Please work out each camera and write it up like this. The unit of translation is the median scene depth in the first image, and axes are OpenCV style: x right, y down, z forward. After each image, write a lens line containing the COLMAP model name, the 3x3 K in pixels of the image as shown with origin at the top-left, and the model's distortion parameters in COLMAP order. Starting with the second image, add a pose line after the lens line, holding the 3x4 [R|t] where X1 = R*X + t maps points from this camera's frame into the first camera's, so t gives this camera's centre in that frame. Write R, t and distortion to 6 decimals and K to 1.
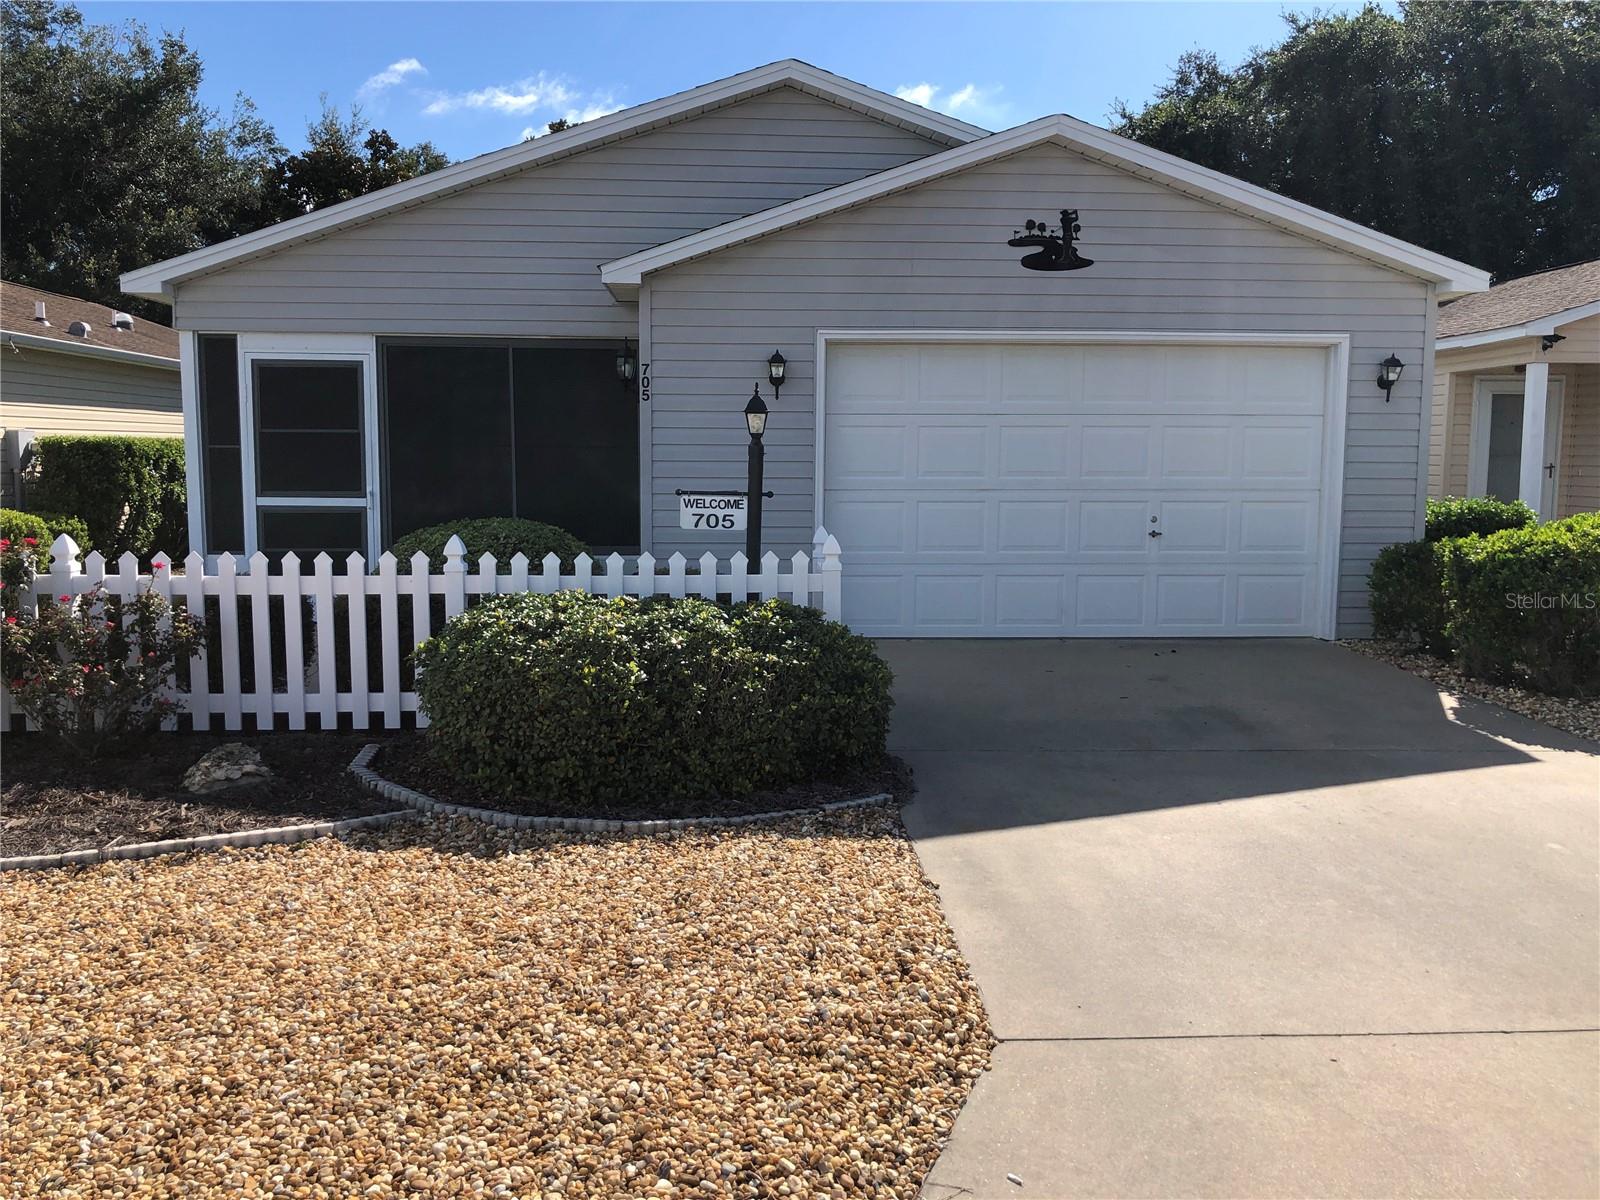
lens RADIAL K [[1291.0, 0, 800.0], [0, 1291.0, 600.0], [0, 0, 1]] dist [0.001644, 0.003652]
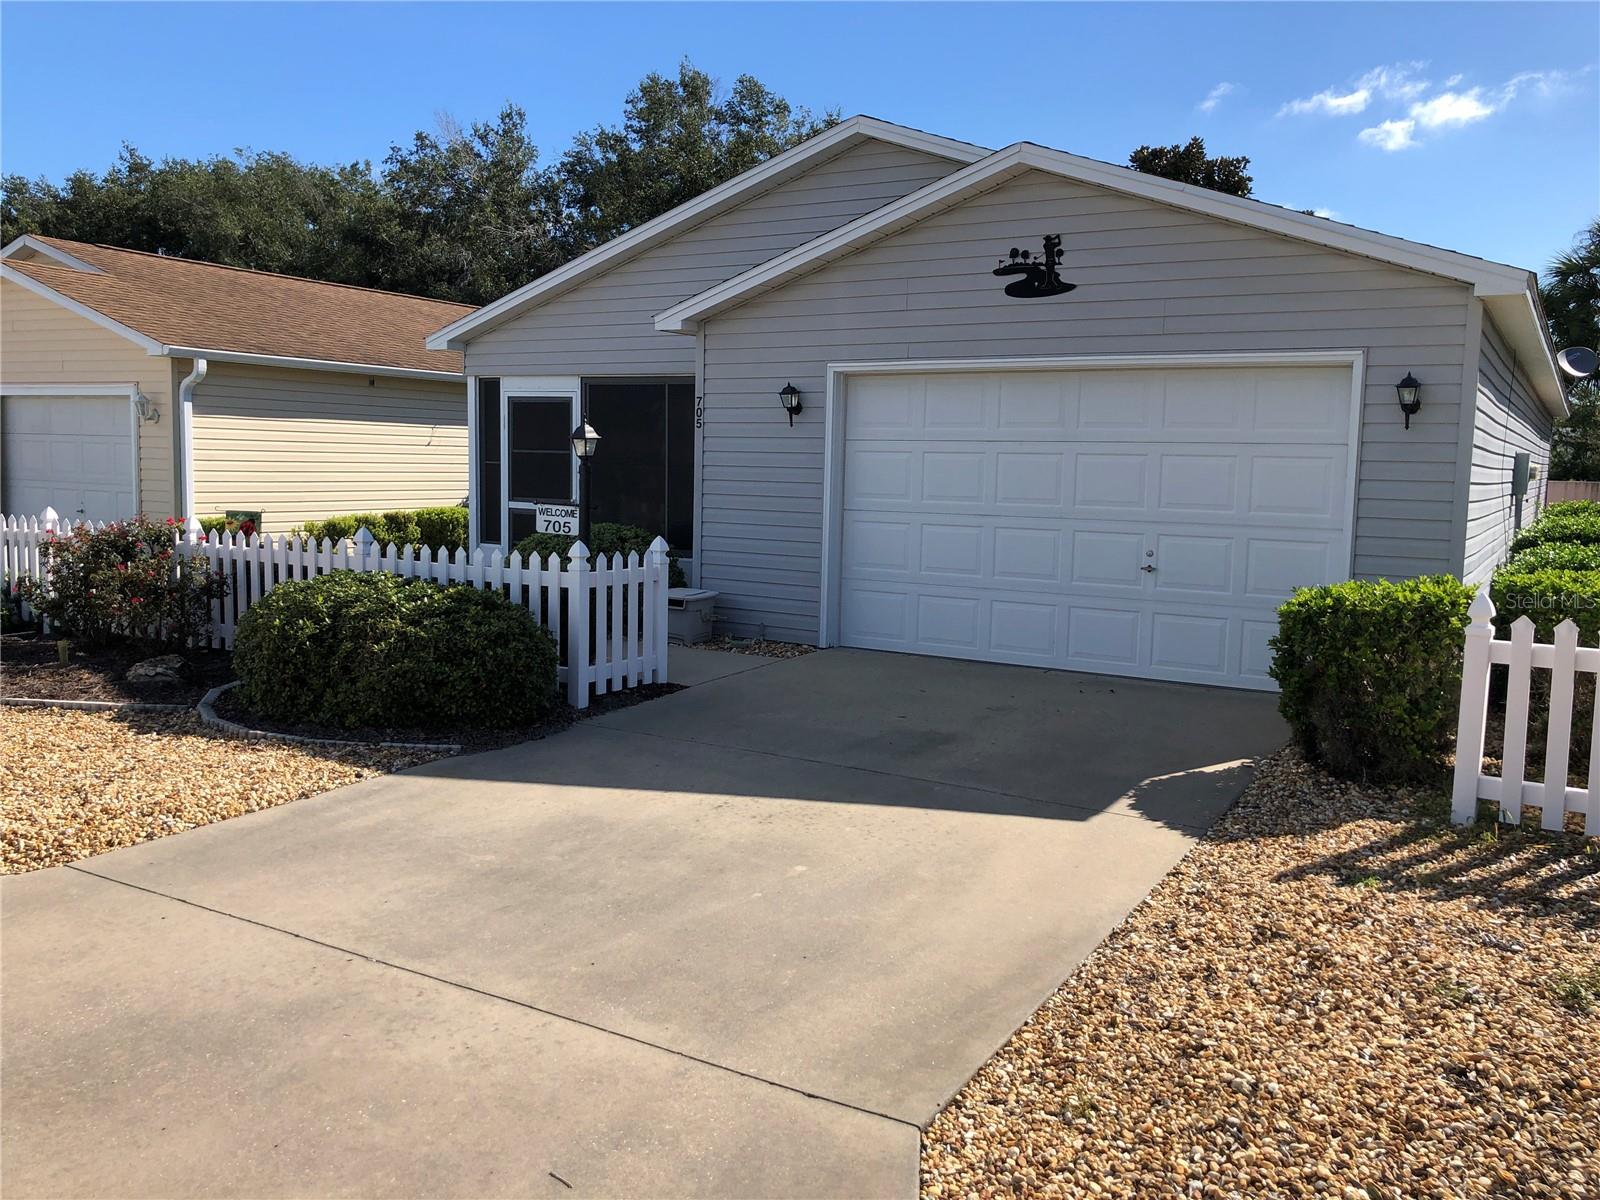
lens RADIAL K [[1291.0, 0, 800.0], [0, 1291.0, 600.0], [0, 0, 1]] dist [0.001644, 0.003652]
pose [[0.834332, 0.072502, -0.546473, 0.605056], [-0.082698, 0.996557, 0.005956, -0.013816], [0.545024, 0.040223, 0.837455, 0.078406]]
